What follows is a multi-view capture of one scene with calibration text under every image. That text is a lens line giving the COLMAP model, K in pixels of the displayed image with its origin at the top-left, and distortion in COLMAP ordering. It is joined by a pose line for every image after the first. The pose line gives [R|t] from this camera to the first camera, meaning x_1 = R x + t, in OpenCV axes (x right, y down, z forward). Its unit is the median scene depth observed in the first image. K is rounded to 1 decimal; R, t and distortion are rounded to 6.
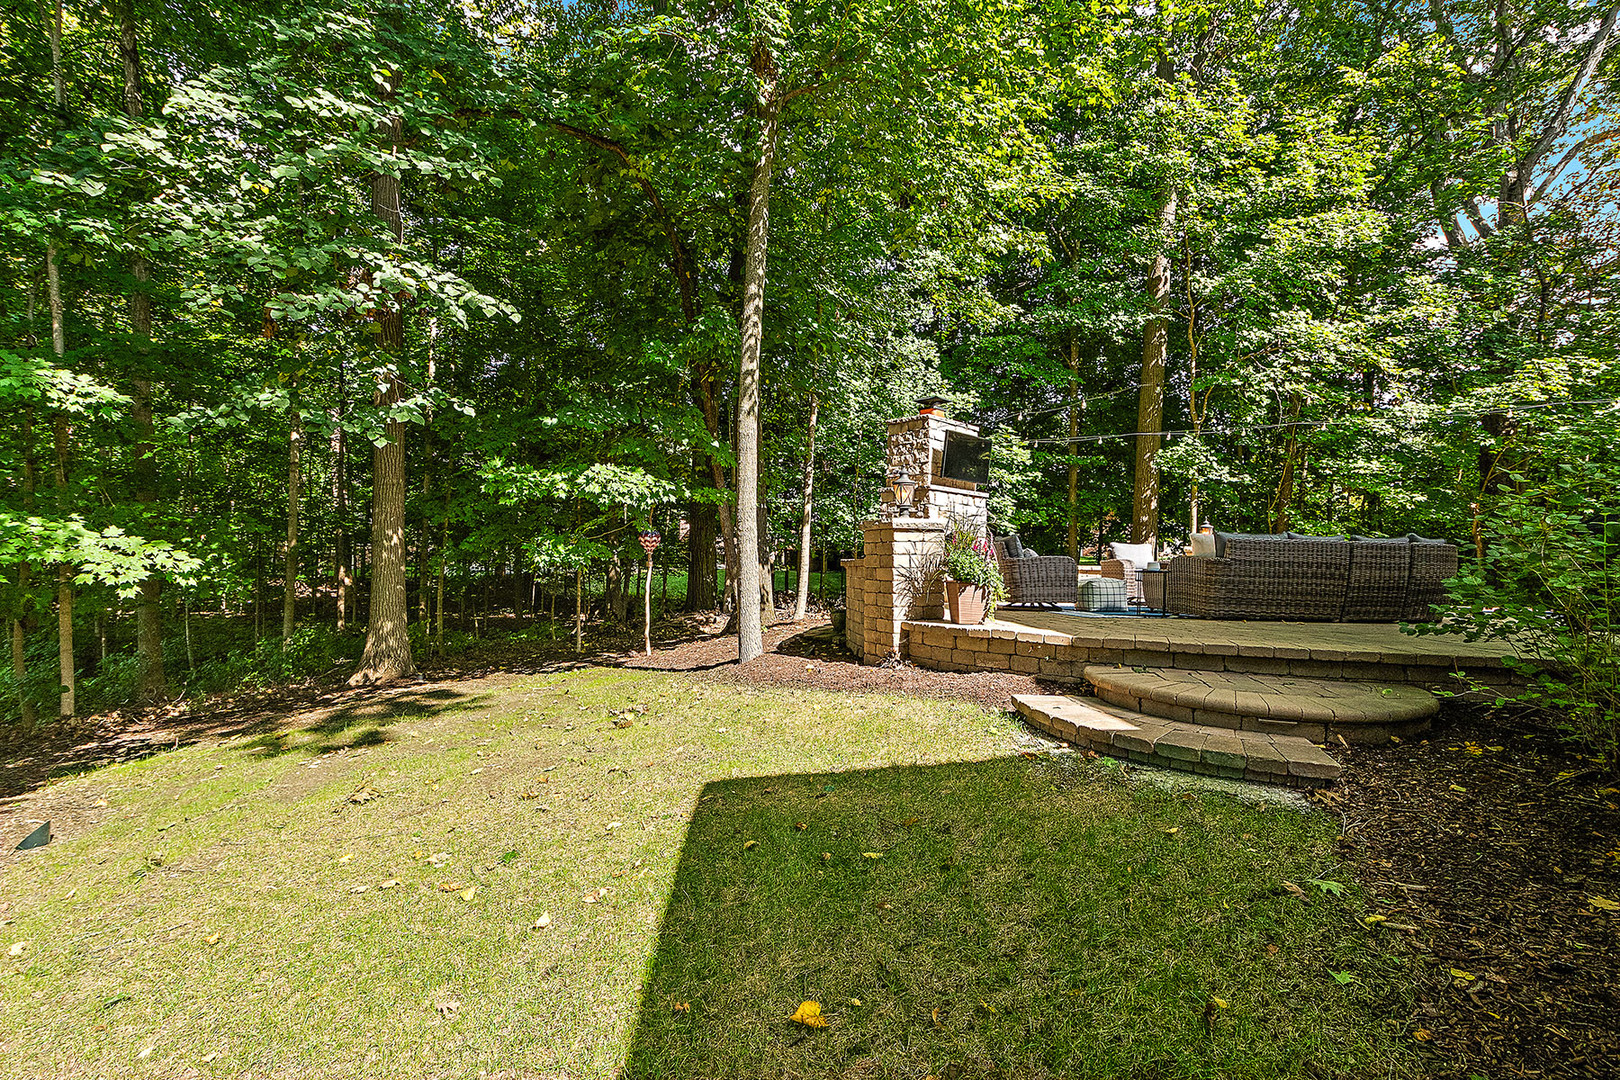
lens RADIAL K [[681.1, 0, 806.6], [0, 681.1, 535.2], [0, 0, 1]] dist [-0.001234, -0.008796]
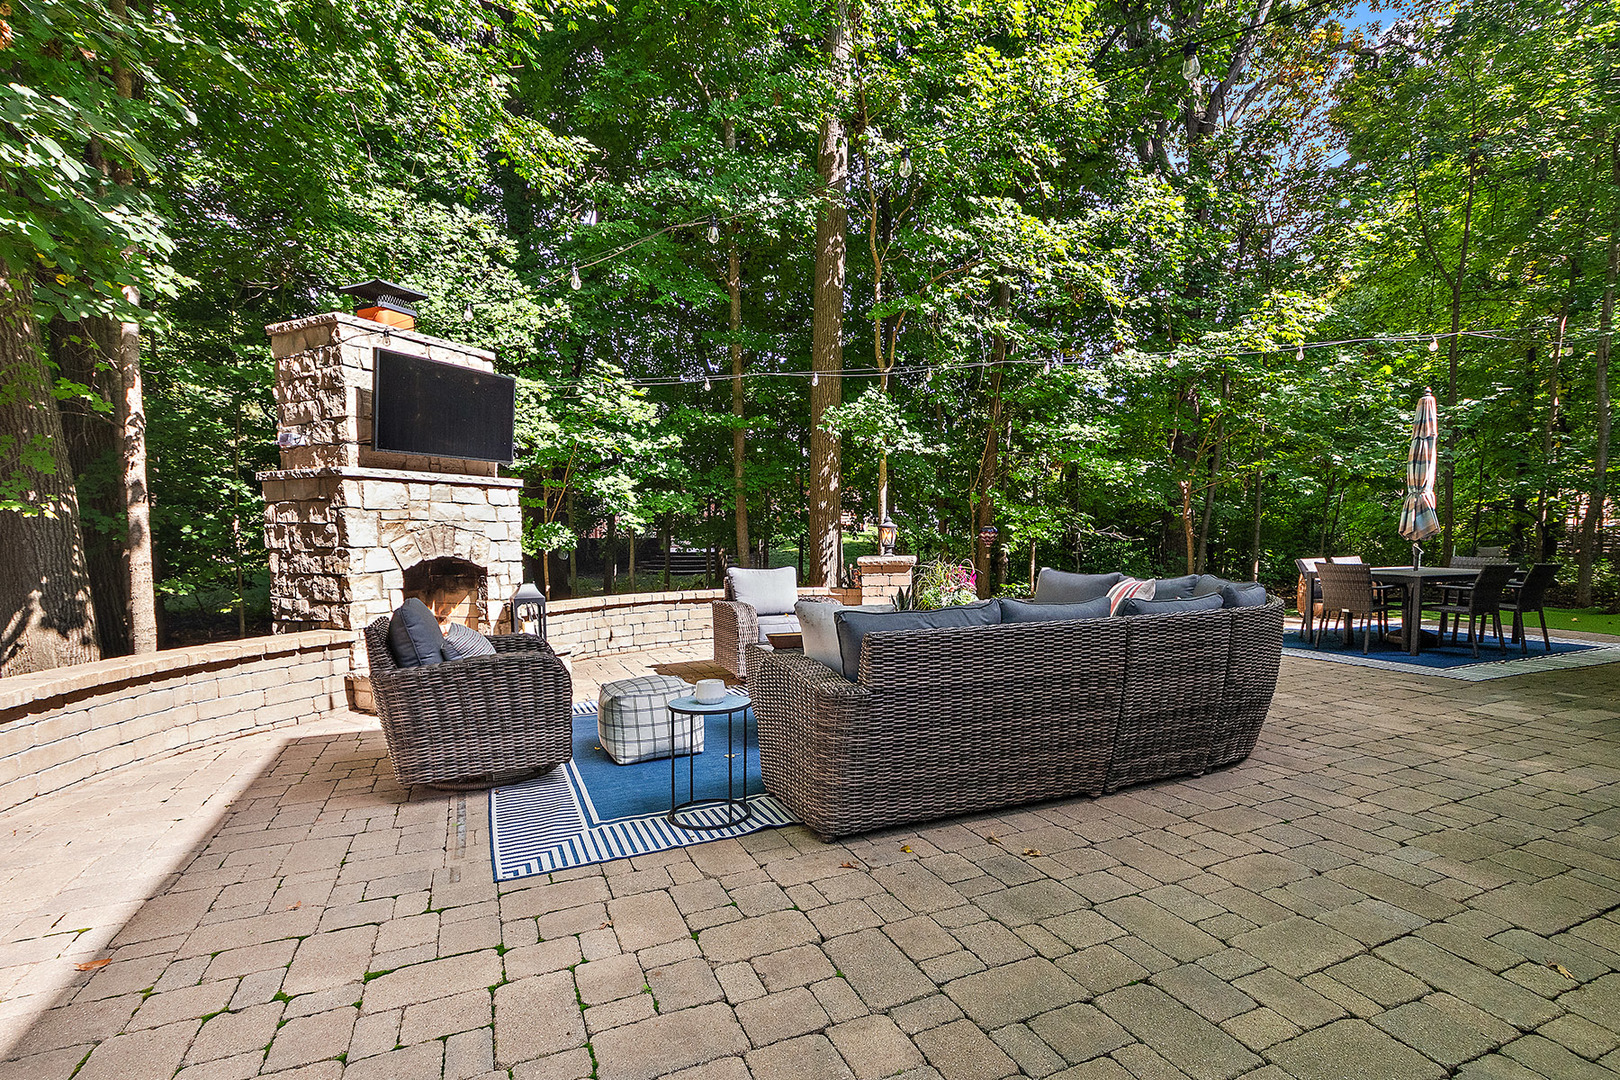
lens RADIAL K [[742.3, 0, 810.0], [0, 742.3, 540.0], [0, 0, 1]] dist [-0.003223, -0.000844]
pose [[0.928656, -0.041584, 0.368603, 0.253744], [0.023017, 0.998242, 0.054627, -0.039086], [-0.370227, -0.042245, 0.927980, 0.363928]]
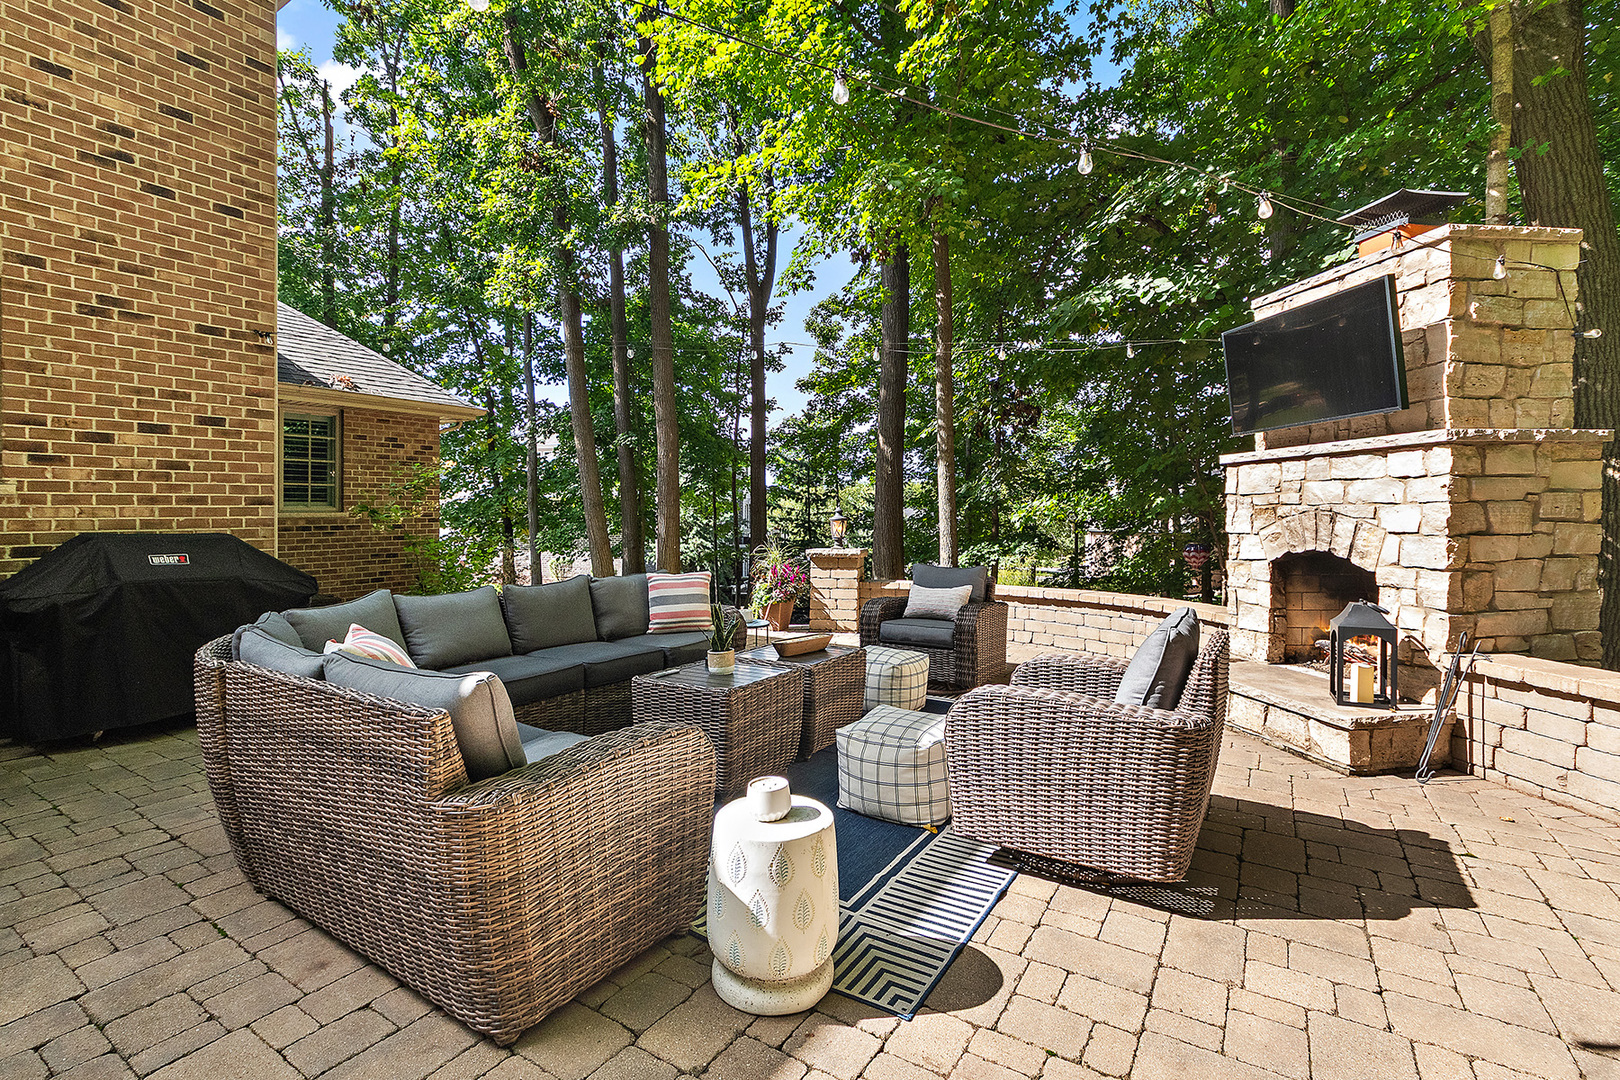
lens RADIAL K [[742.3, 0, 810.0], [0, 742.3, 540.0], [0, 0, 1]] dist [-0.003223, -0.000844]
pose [[-0.563838, -0.029221, -0.825368, 0.690901], [-0.019950, 0.999564, -0.021759, 0.003056], [0.825644, 0.004198, -0.564175, 0.929660]]
